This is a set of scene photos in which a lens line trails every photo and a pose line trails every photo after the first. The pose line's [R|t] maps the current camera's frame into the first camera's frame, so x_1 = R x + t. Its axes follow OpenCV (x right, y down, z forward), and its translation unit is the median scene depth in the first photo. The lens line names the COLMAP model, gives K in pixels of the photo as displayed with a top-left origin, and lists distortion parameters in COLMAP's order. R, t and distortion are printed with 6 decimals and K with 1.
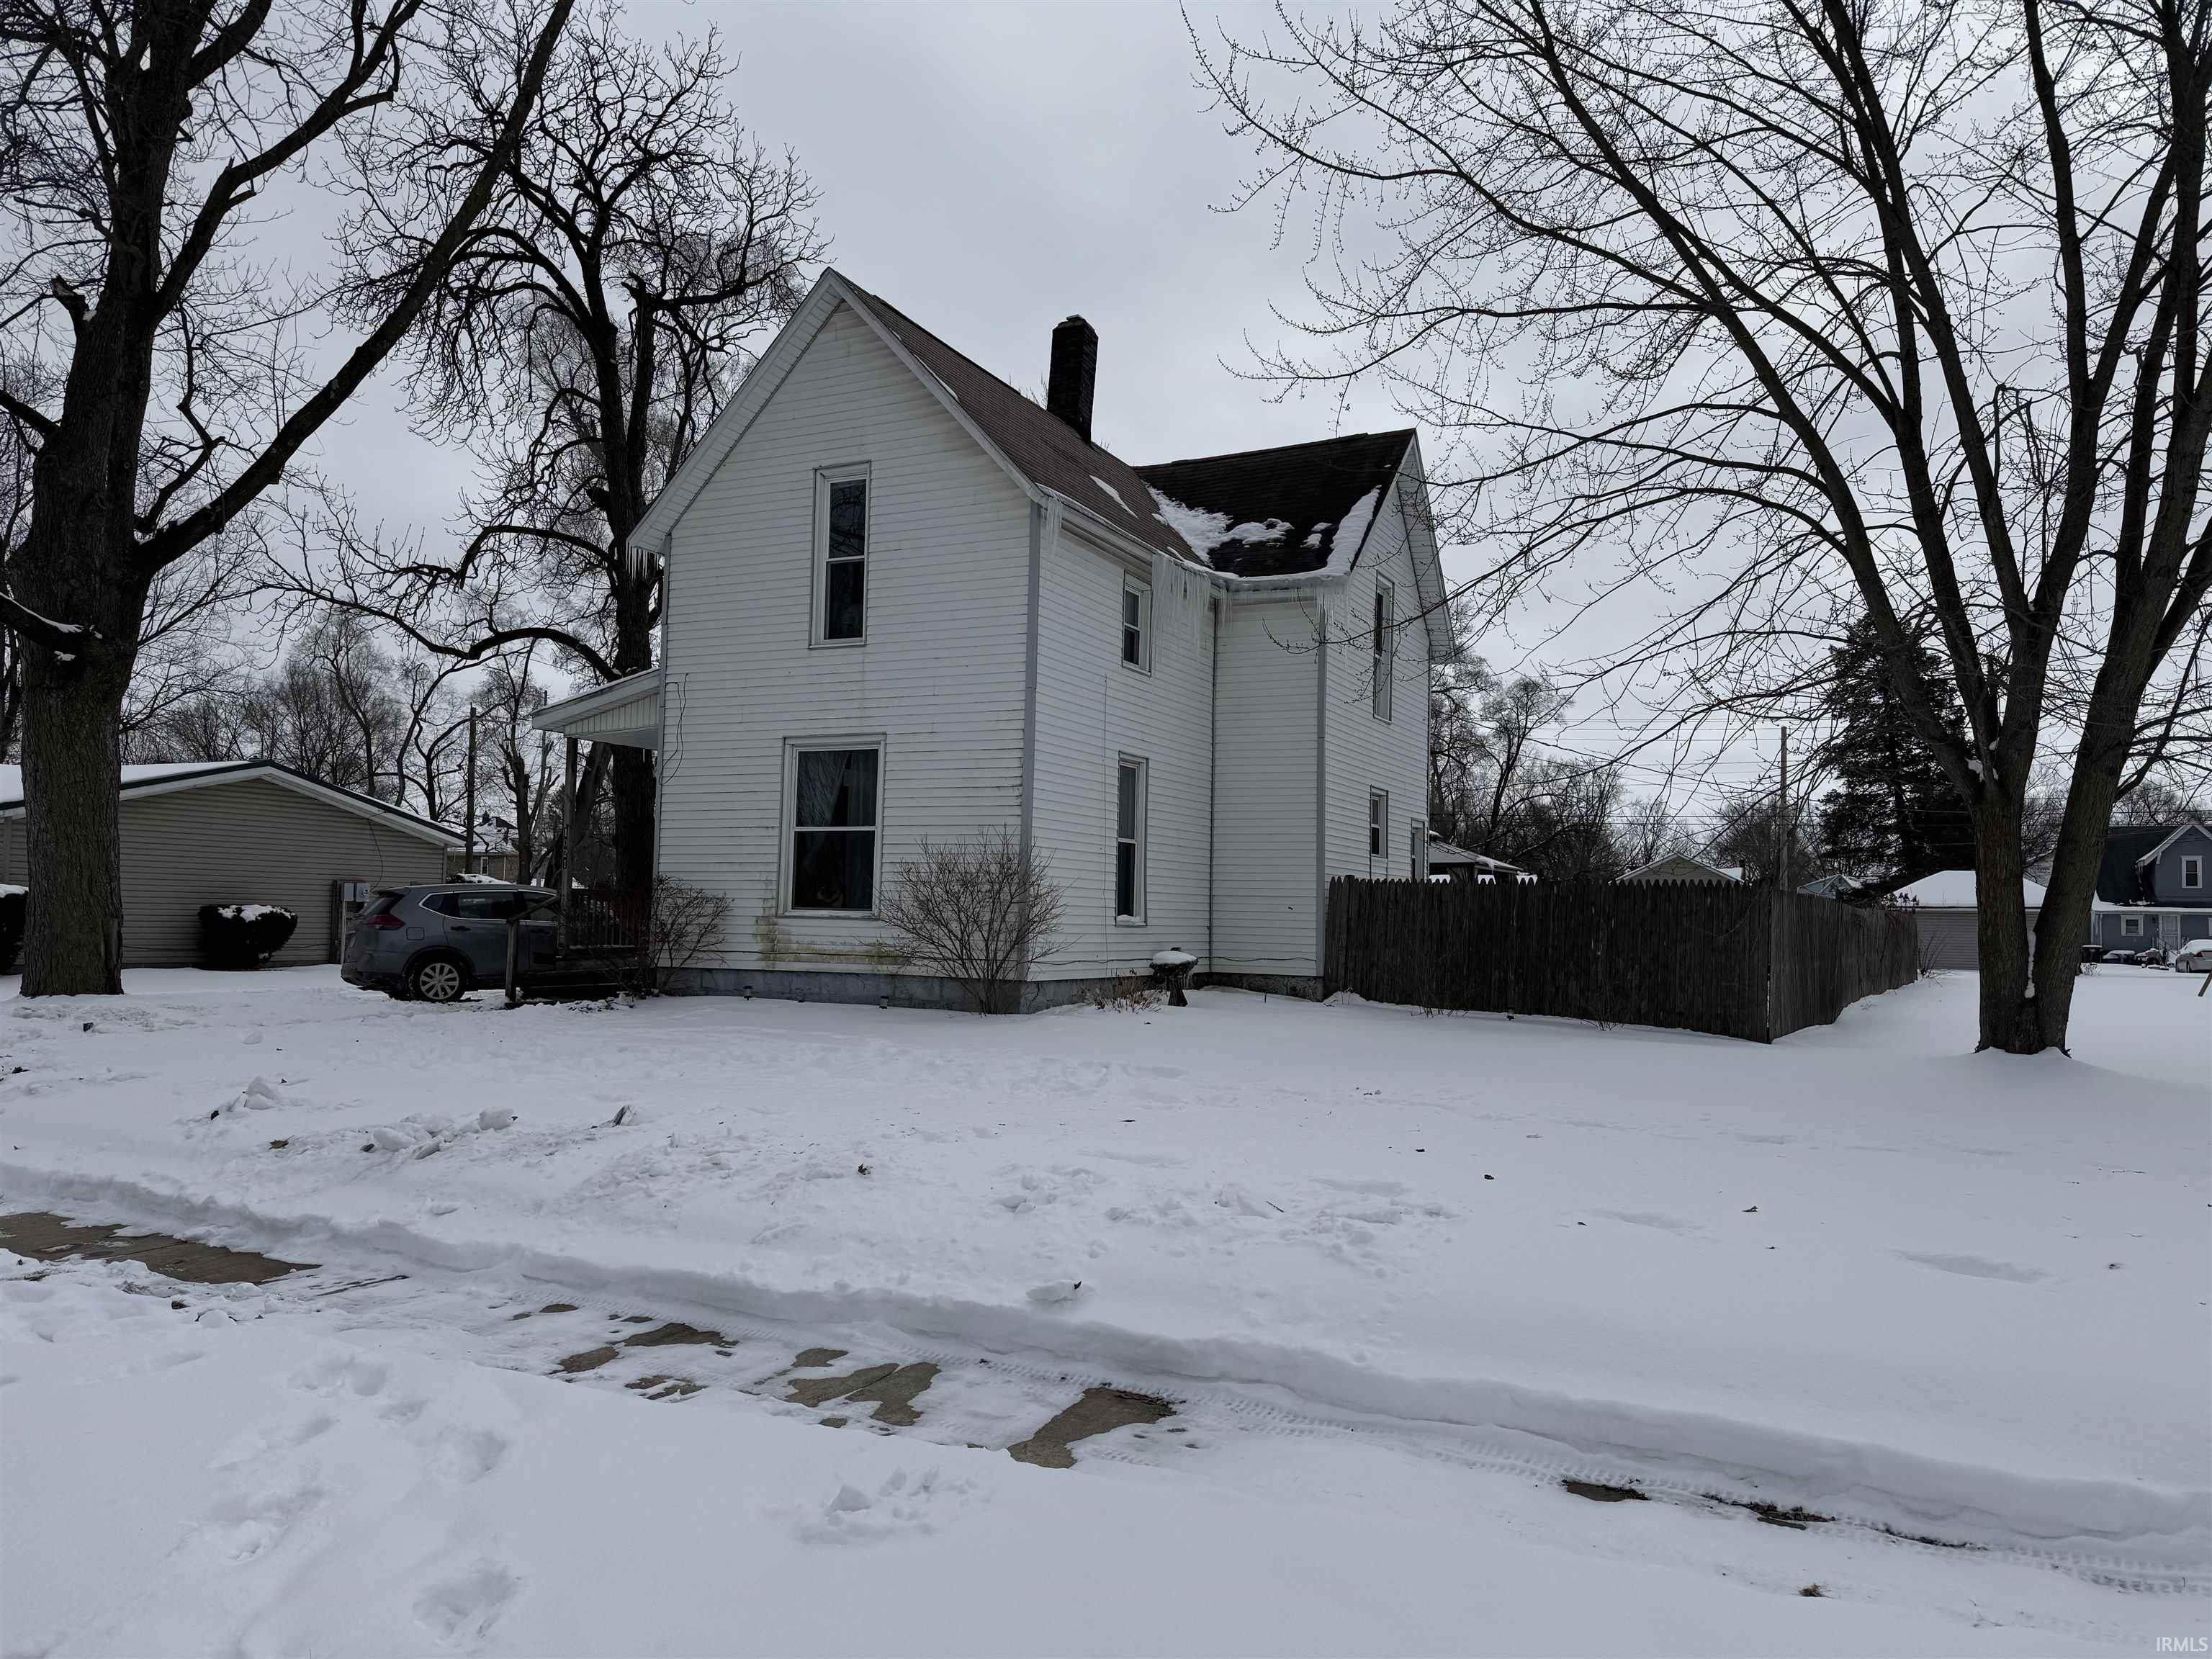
lens RADIAL K [[1577.4, 0, 1106.0], [0, 1577.4, 830.1], [0, 0, 1]] dist [0.042387, -0.017918]
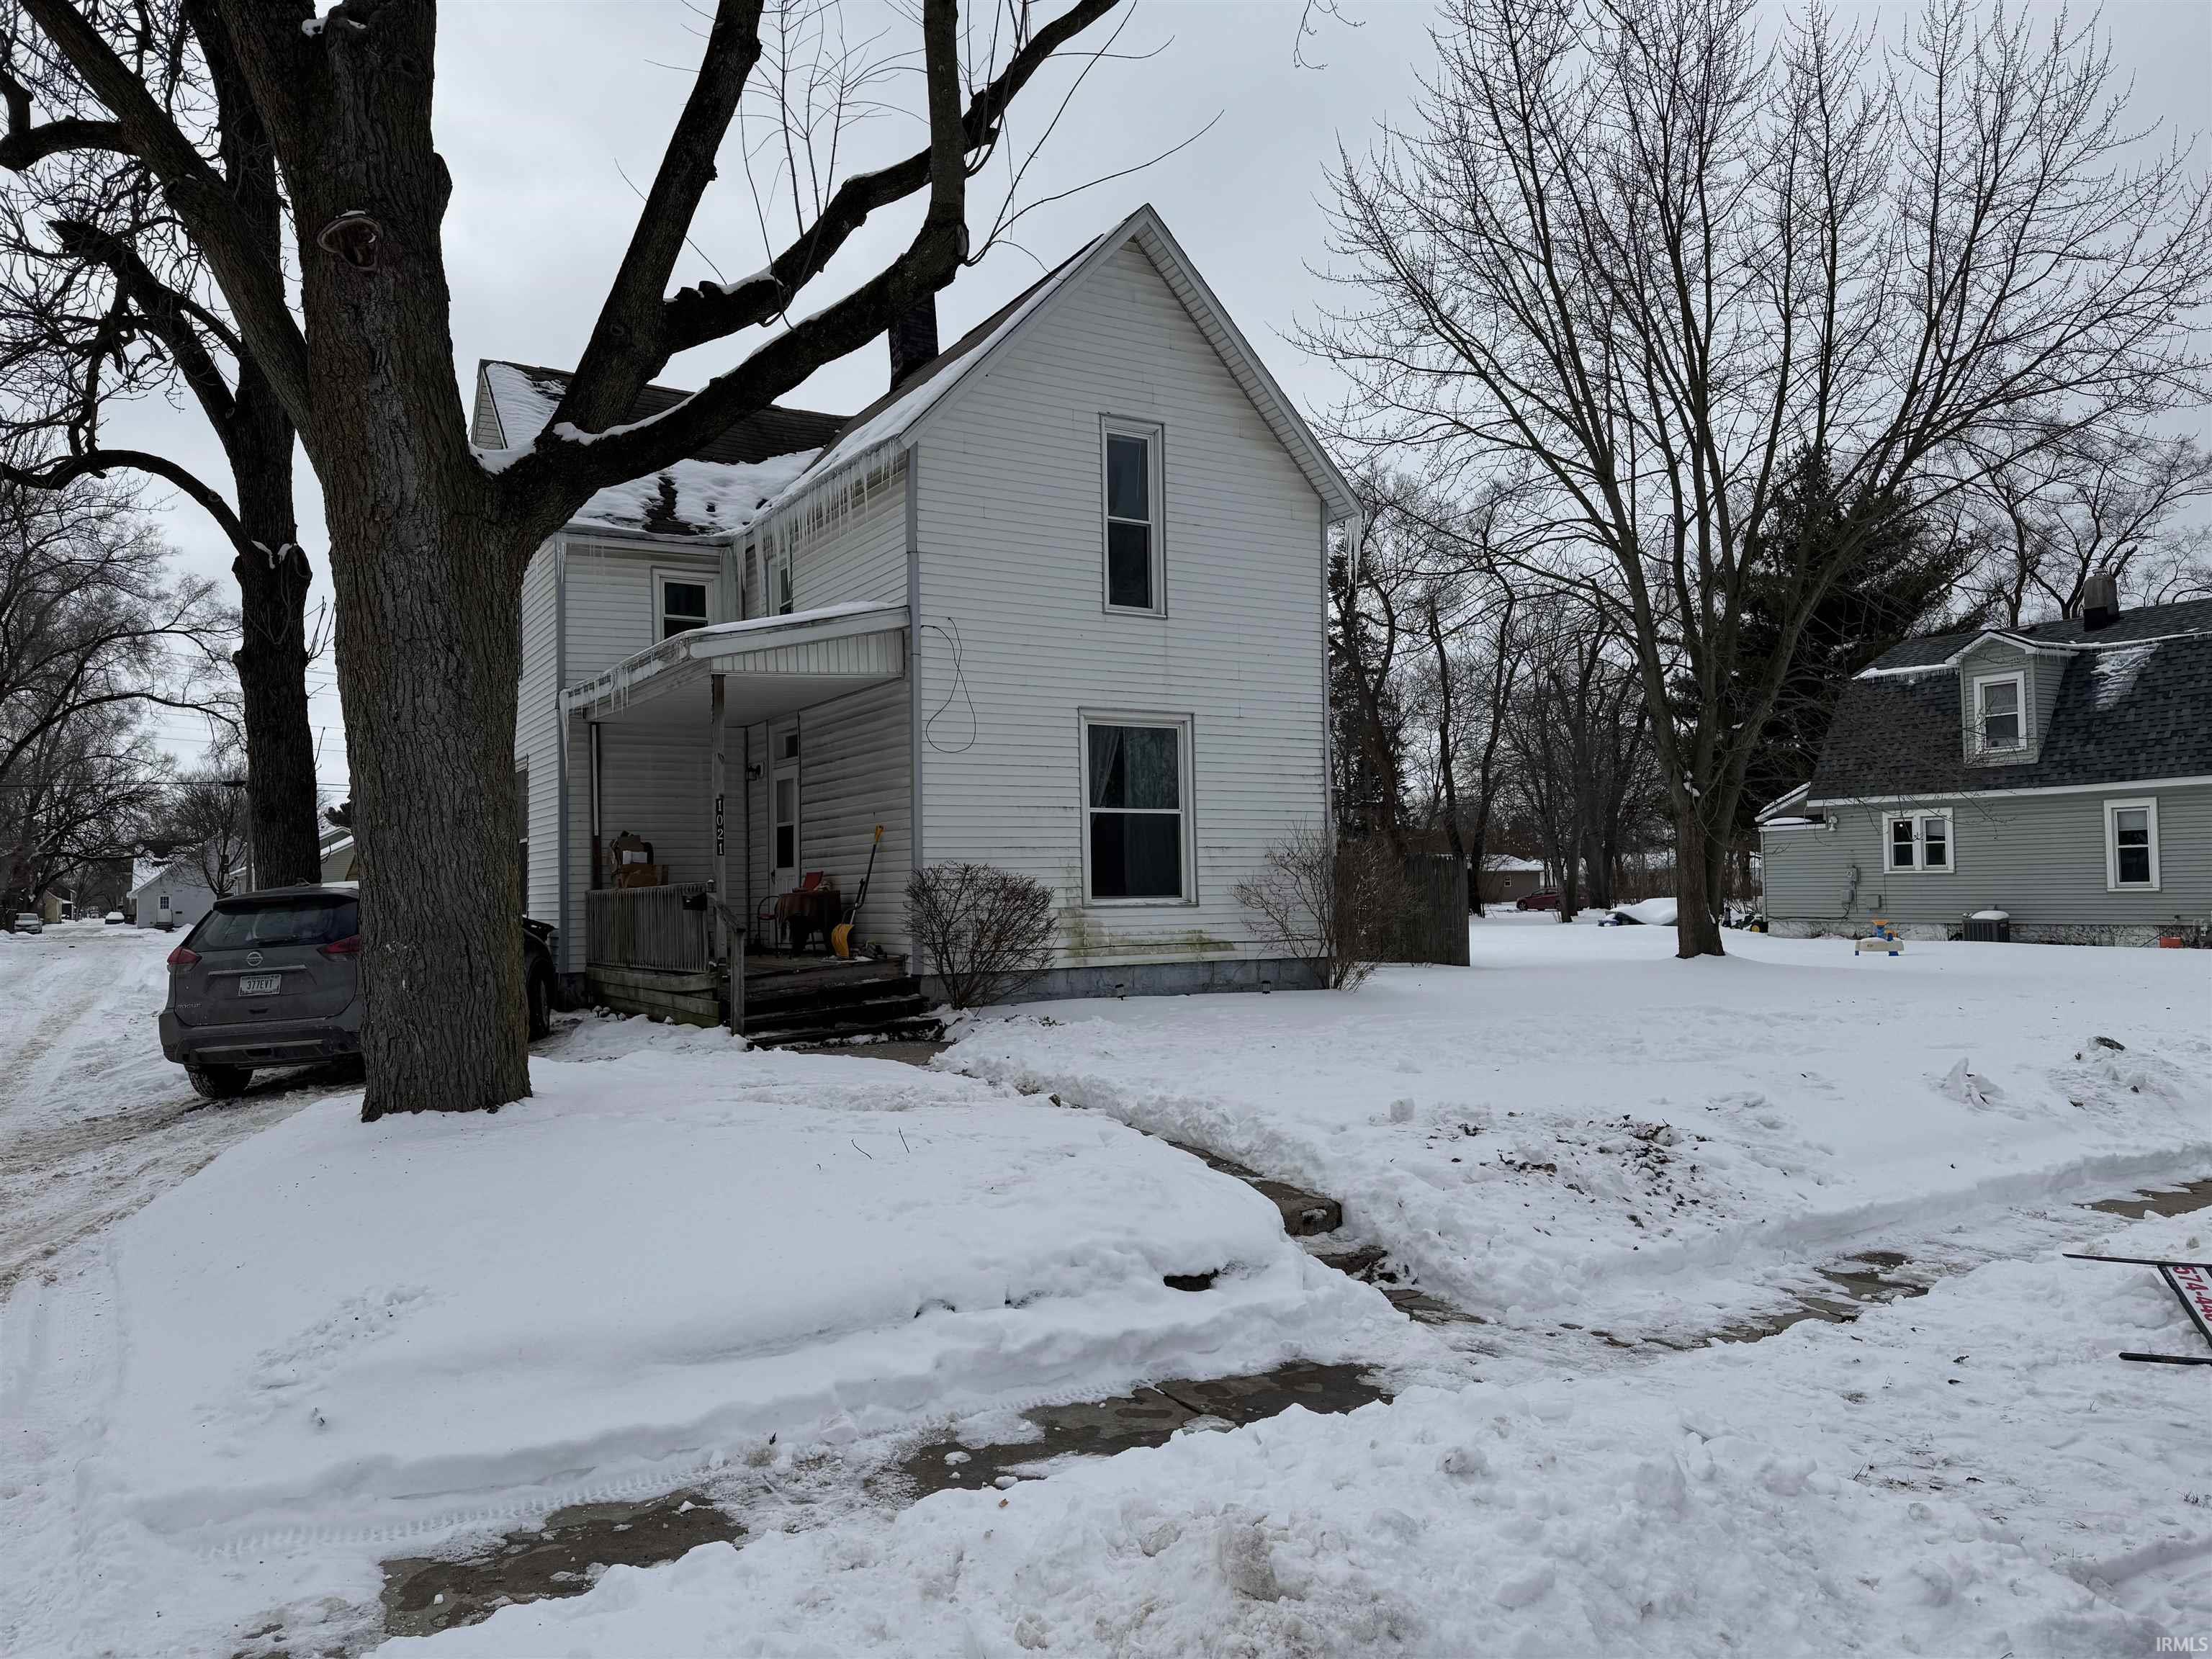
lens RADIAL K [[1577.4, 0, 1099.4], [0, 1577.4, 819.2], [0, 0, 1]] dist [0.042387, -0.017918]
pose [[0.525712, 0.006146, 0.850641, -0.971004], [-0.022088, 0.999735, 0.006428, -0.001542], [-0.850376, -0.022168, 0.525708, 0.526094]]
